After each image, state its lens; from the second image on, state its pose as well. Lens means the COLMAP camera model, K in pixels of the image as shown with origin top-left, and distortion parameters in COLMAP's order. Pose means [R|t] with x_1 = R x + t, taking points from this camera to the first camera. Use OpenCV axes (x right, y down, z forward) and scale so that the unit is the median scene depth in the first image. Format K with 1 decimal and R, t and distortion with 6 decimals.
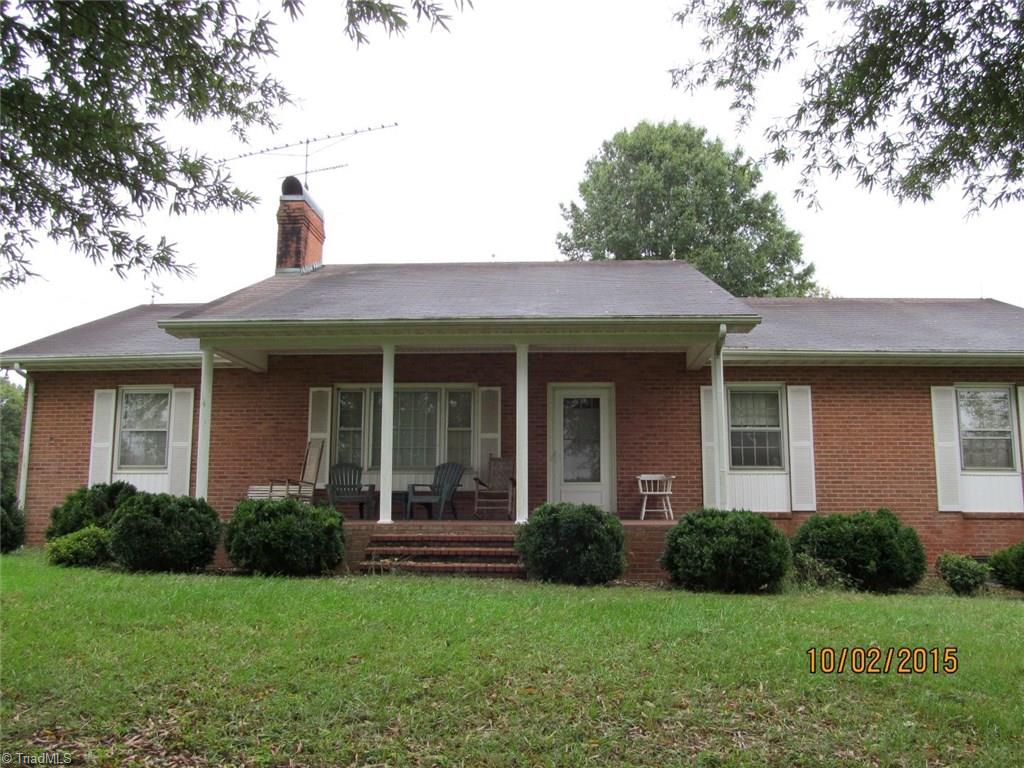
lens RADIAL K [[825.0, 0, 509.6], [0, 825.0, 391.8], [0, 0, 1]] dist [-0.030349, -0.003035]
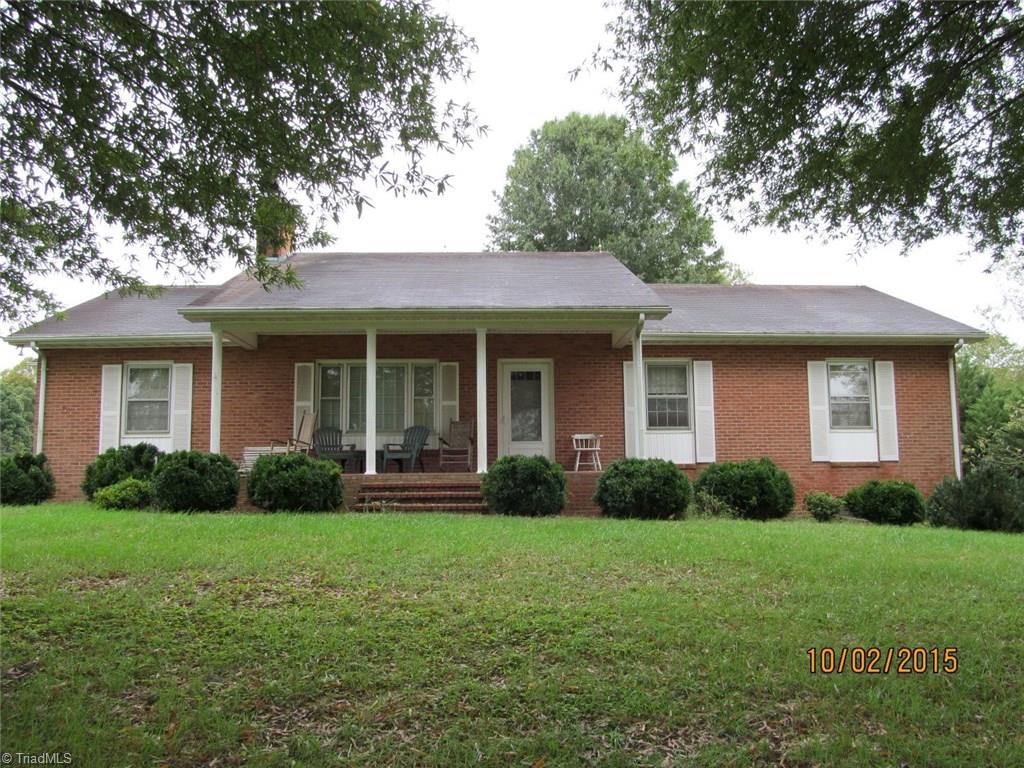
lens RADIAL K [[825.0, 0, 505.4], [0, 825.0, 382.0], [0, 0, 1]] dist [-0.030349, -0.003035]
pose [[0.995991, -0.003413, 0.089388, -0.051434], [0.001274, 0.999712, 0.023972, -0.005868], [-0.089444, -0.023762, 0.995708, -0.200103]]
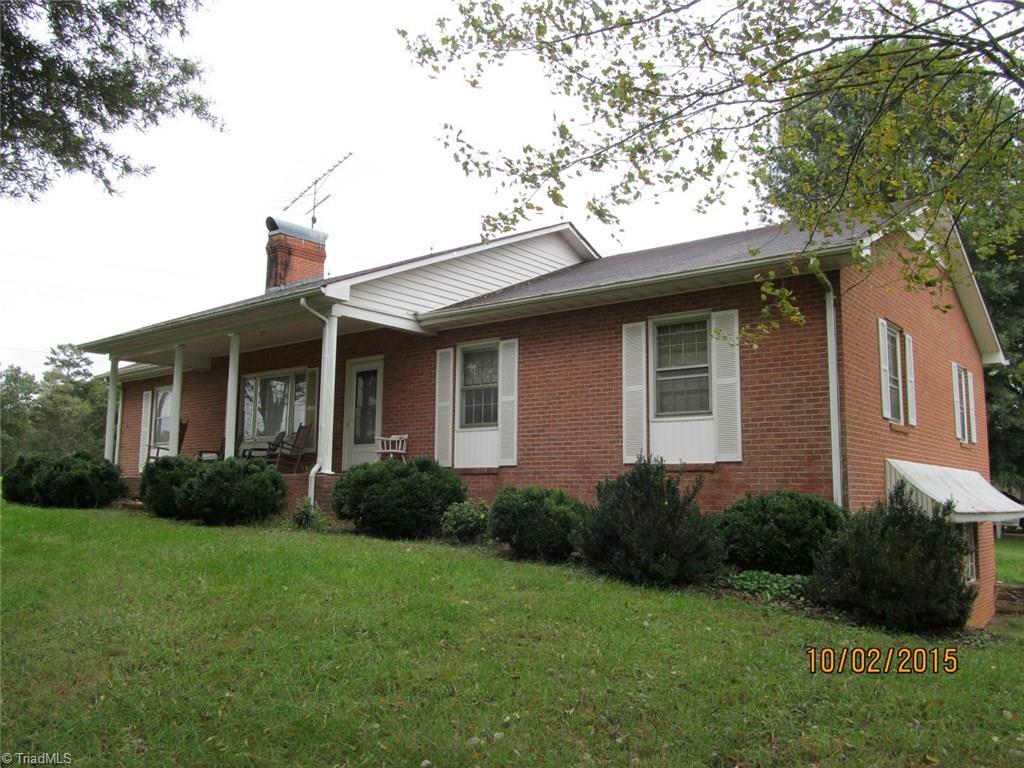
lens RADIAL K [[825.0, 0, 511.9], [0, 825.0, 381.6], [0, 0, 1]] dist [-0.030349, -0.003035]
pose [[0.799126, -0.077890, -0.596096, 0.960998], [0.092429, 0.995700, -0.006194, 0.050195], [0.594015, -0.050147, 0.802889, 0.204760]]
